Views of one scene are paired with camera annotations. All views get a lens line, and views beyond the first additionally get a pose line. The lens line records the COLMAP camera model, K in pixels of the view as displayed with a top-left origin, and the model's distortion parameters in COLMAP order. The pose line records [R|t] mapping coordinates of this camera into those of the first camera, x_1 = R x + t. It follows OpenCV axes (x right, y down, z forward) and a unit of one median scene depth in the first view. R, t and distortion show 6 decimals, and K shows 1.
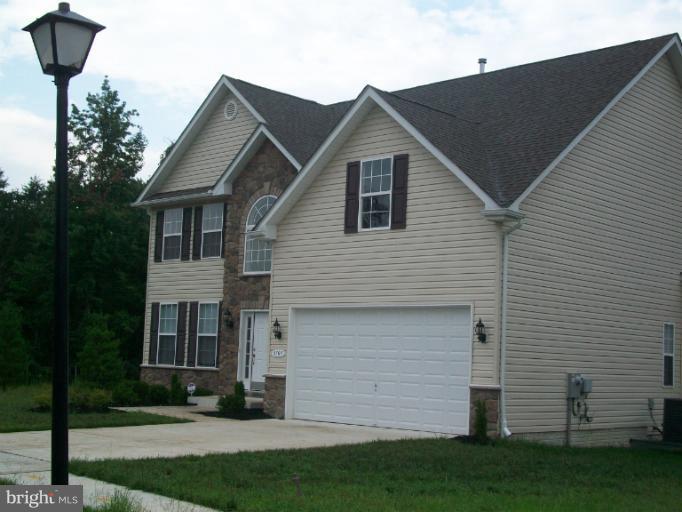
lens RADIAL K [[993.3, 0, 347.5], [0, 993.3, 257.4], [0, 0, 1]] dist [-0.035564, 0.000000]
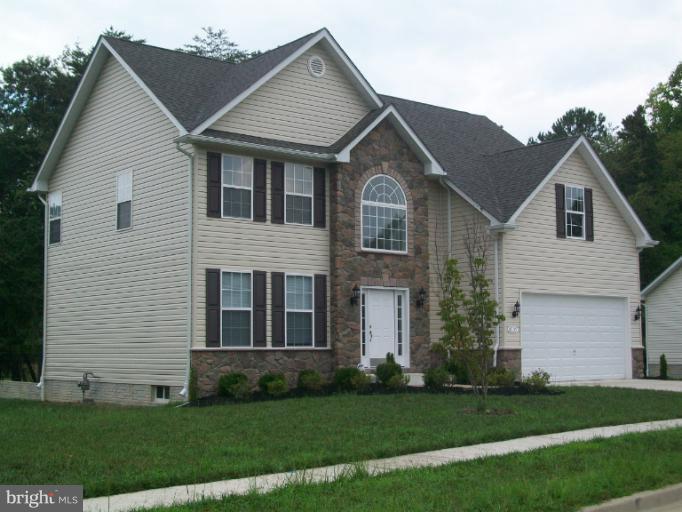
lens RADIAL K [[993.3, 0, 340.9], [0, 993.3, 253.1], [0, 0, 1]] dist [-0.035564, 0.000000]
pose [[0.127311, 0.056123, 0.990274, -1.230700], [-0.094500, 0.994542, -0.044216, 0.075012], [-0.987351, -0.087952, 0.131920, 1.019781]]
